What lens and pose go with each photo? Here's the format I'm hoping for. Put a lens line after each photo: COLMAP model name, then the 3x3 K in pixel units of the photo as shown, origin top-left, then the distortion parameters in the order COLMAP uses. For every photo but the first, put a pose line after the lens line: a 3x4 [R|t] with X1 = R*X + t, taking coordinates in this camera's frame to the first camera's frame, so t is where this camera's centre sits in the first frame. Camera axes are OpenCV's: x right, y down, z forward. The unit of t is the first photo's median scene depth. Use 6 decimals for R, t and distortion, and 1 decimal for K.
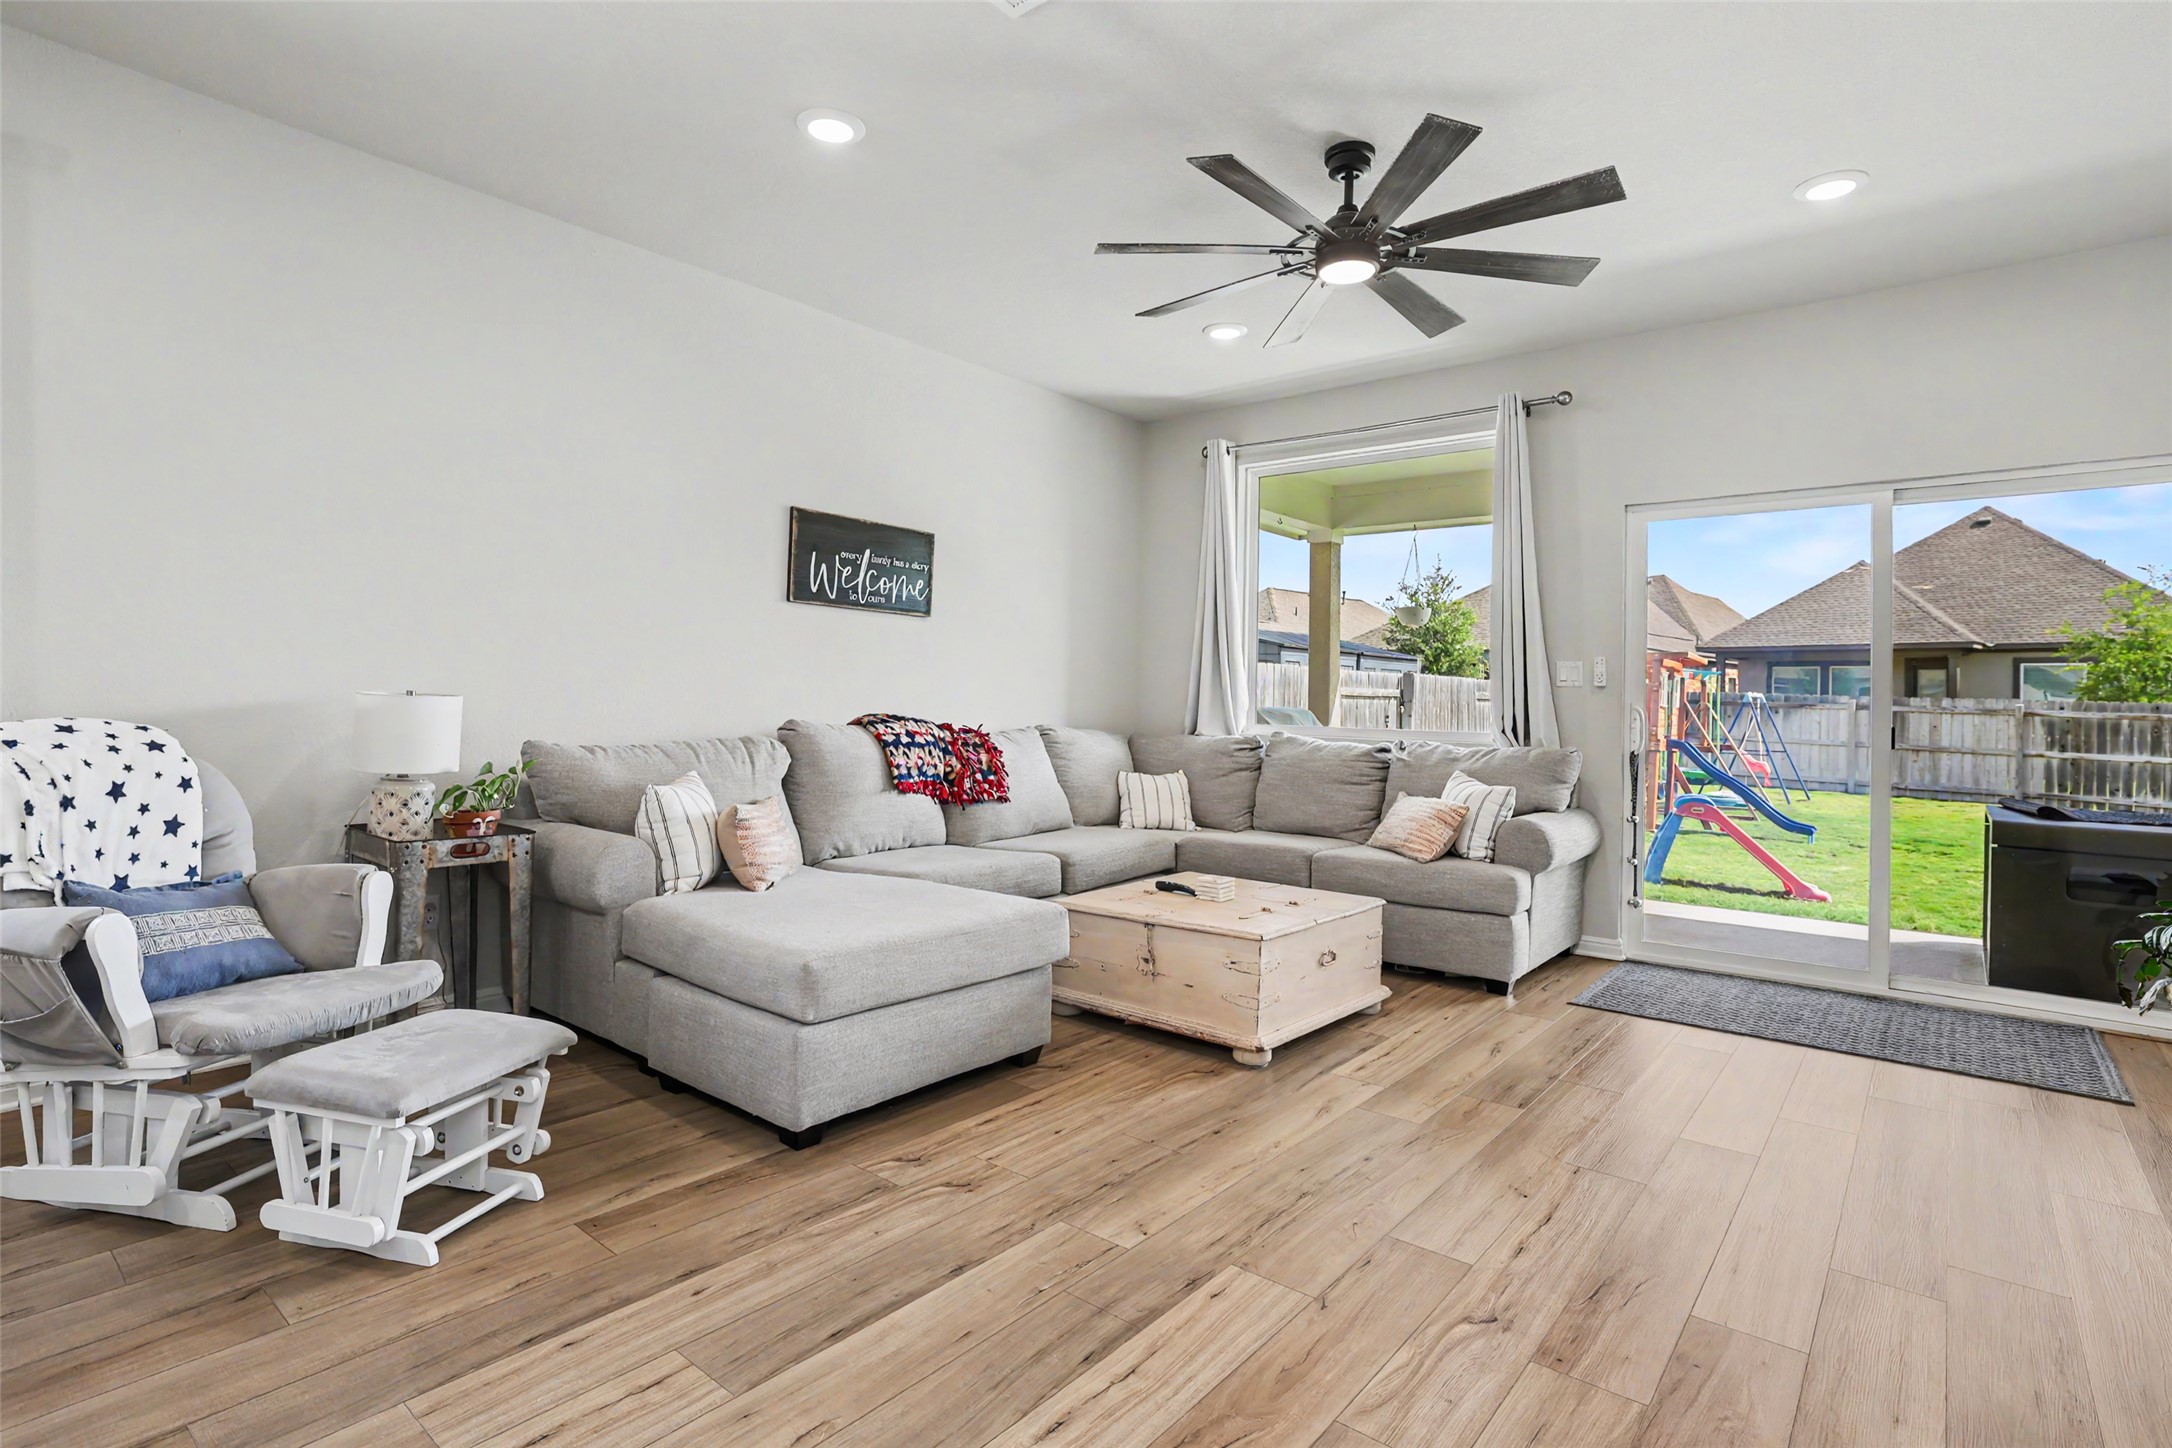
lens RADIAL K [[1001.8, 0, 1081.7], [0, 1001.8, 697.9], [0, 0, 1]] dist [-0.071385, 0.027597]
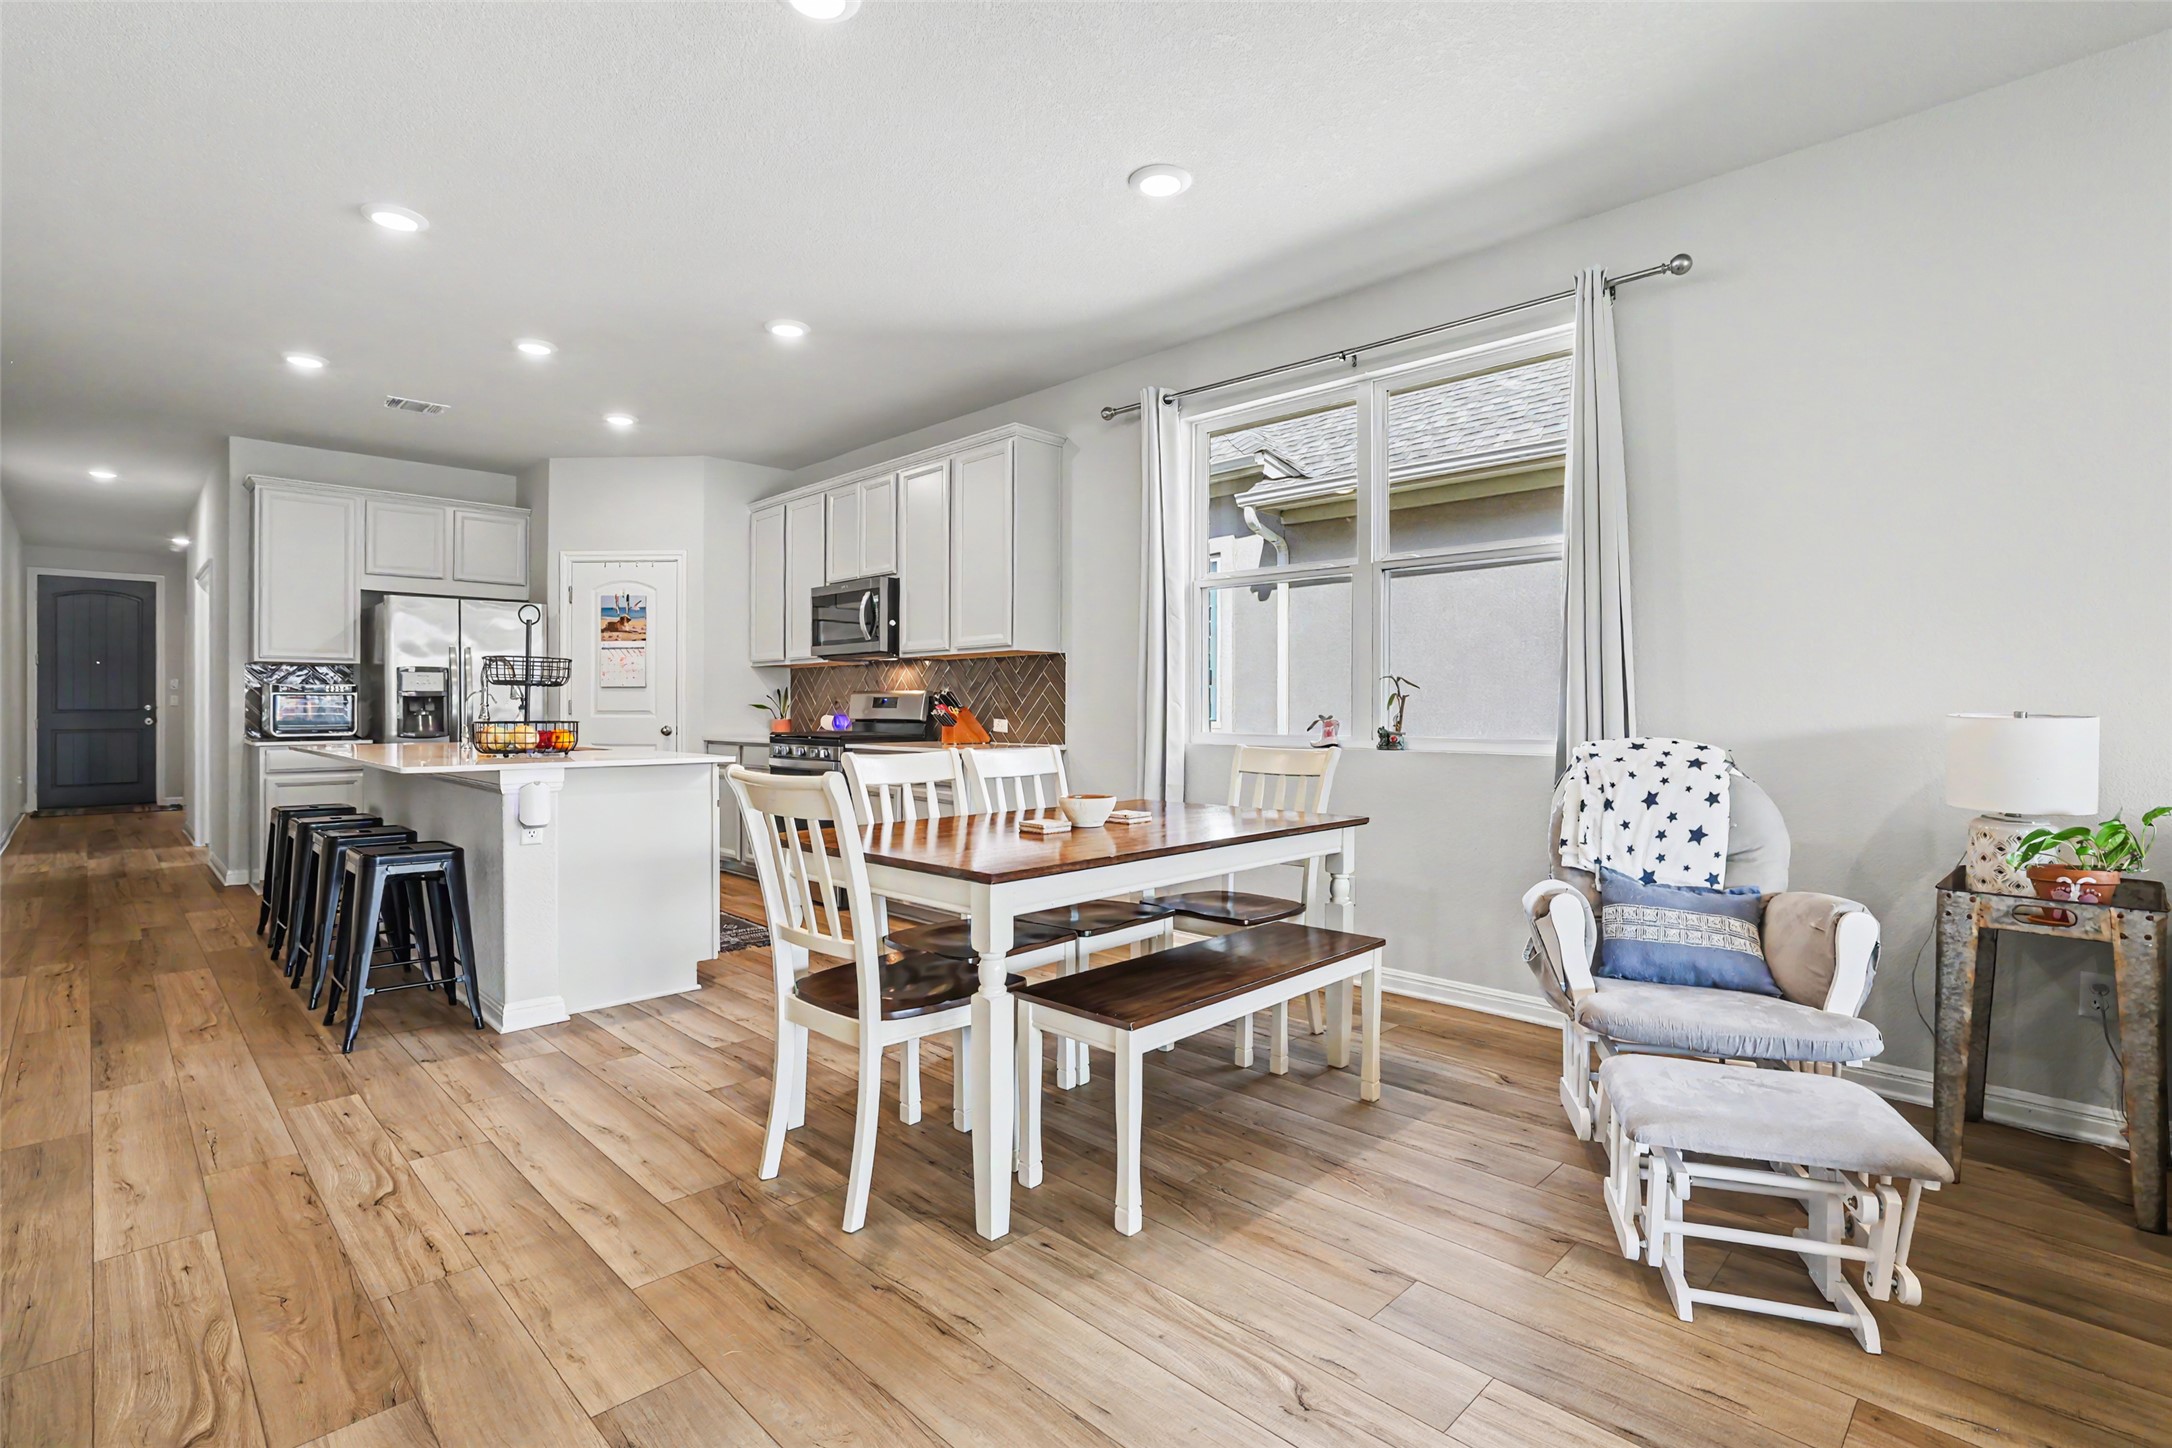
lens RADIAL K [[1001.8, 0, 1081.7], [0, 1001.8, 697.9], [0, 0, 1]] dist [-0.071385, 0.027597]
pose [[-0.064779, -0.020723, -0.997684, 0.253785], [-0.001758, 0.999785, -0.020652, -0.002434], [0.997898, 0.000417, -0.064801, 0.369313]]
